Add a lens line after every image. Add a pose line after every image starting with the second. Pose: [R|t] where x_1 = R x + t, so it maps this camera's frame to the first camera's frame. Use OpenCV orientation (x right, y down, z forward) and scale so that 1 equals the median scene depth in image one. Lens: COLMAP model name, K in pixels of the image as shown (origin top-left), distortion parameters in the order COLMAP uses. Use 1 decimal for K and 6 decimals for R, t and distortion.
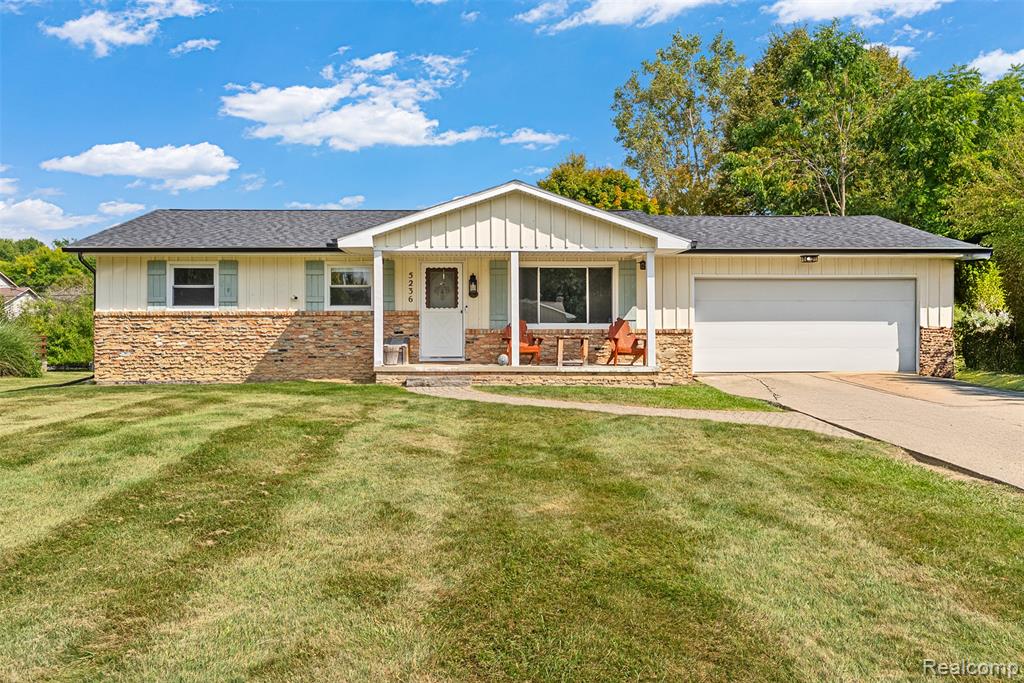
lens RADIAL K [[792.9, 0, 512.0], [0, 792.9, 341.5], [0, 0, 1]] dist [-0.000667, -0.004715]
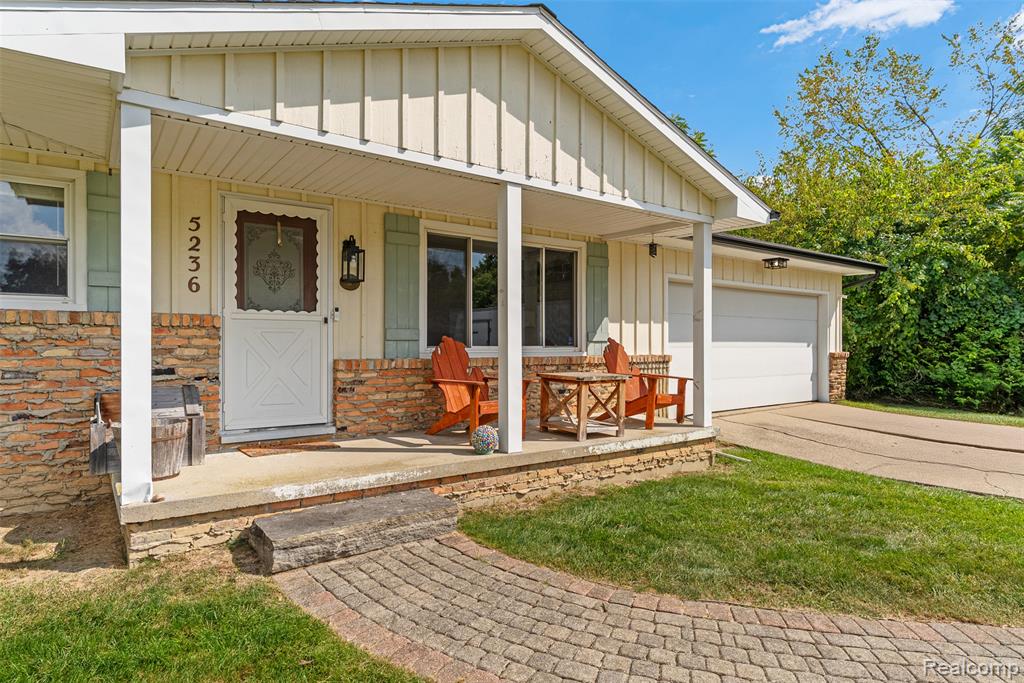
lens RADIAL K [[579.1, 0, 509.6], [0, 579.1, 345.9], [0, 0, 1]] dist [-0.000855, 0.000481]
pose [[0.833340, 0.001550, 0.552758, -0.159752], [-0.004534, 0.999982, 0.004032, -0.025818], [-0.552742, -0.005866, 0.833332, 0.692607]]
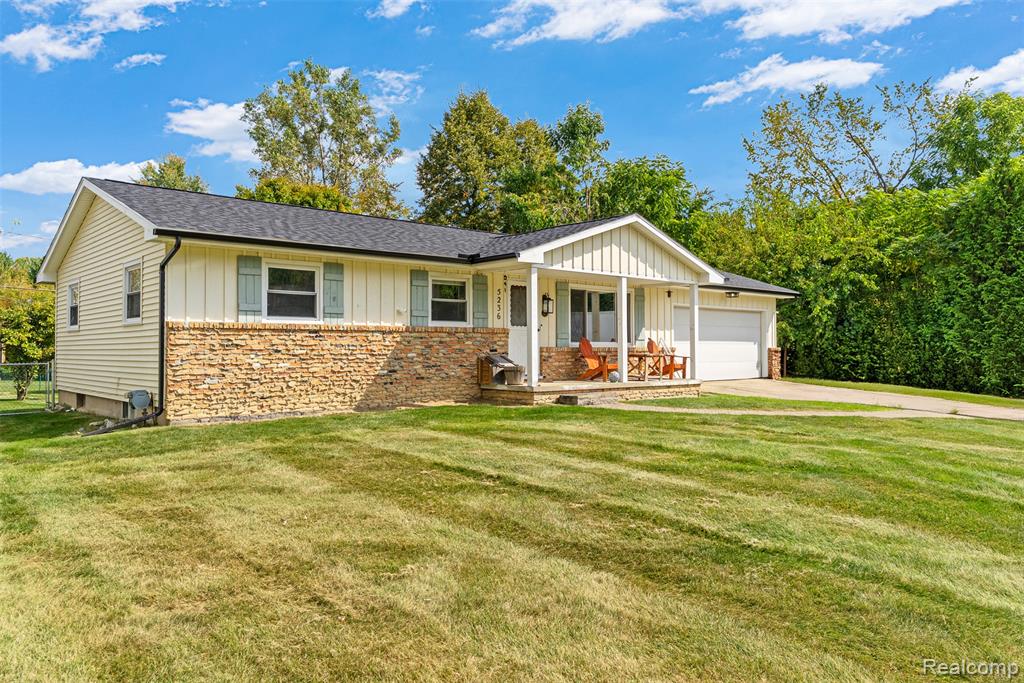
lens RADIAL K [[727.7, 0, 512.0], [0, 727.7, 341.5], [0, 0, 1]] dist [-0.004313, -0.001705]
pose [[0.773269, 0.007803, 0.634030, -0.699905], [0.000386, 0.999918, -0.012777, -0.011250], [-0.634078, 0.010125, 0.773203, 0.304637]]
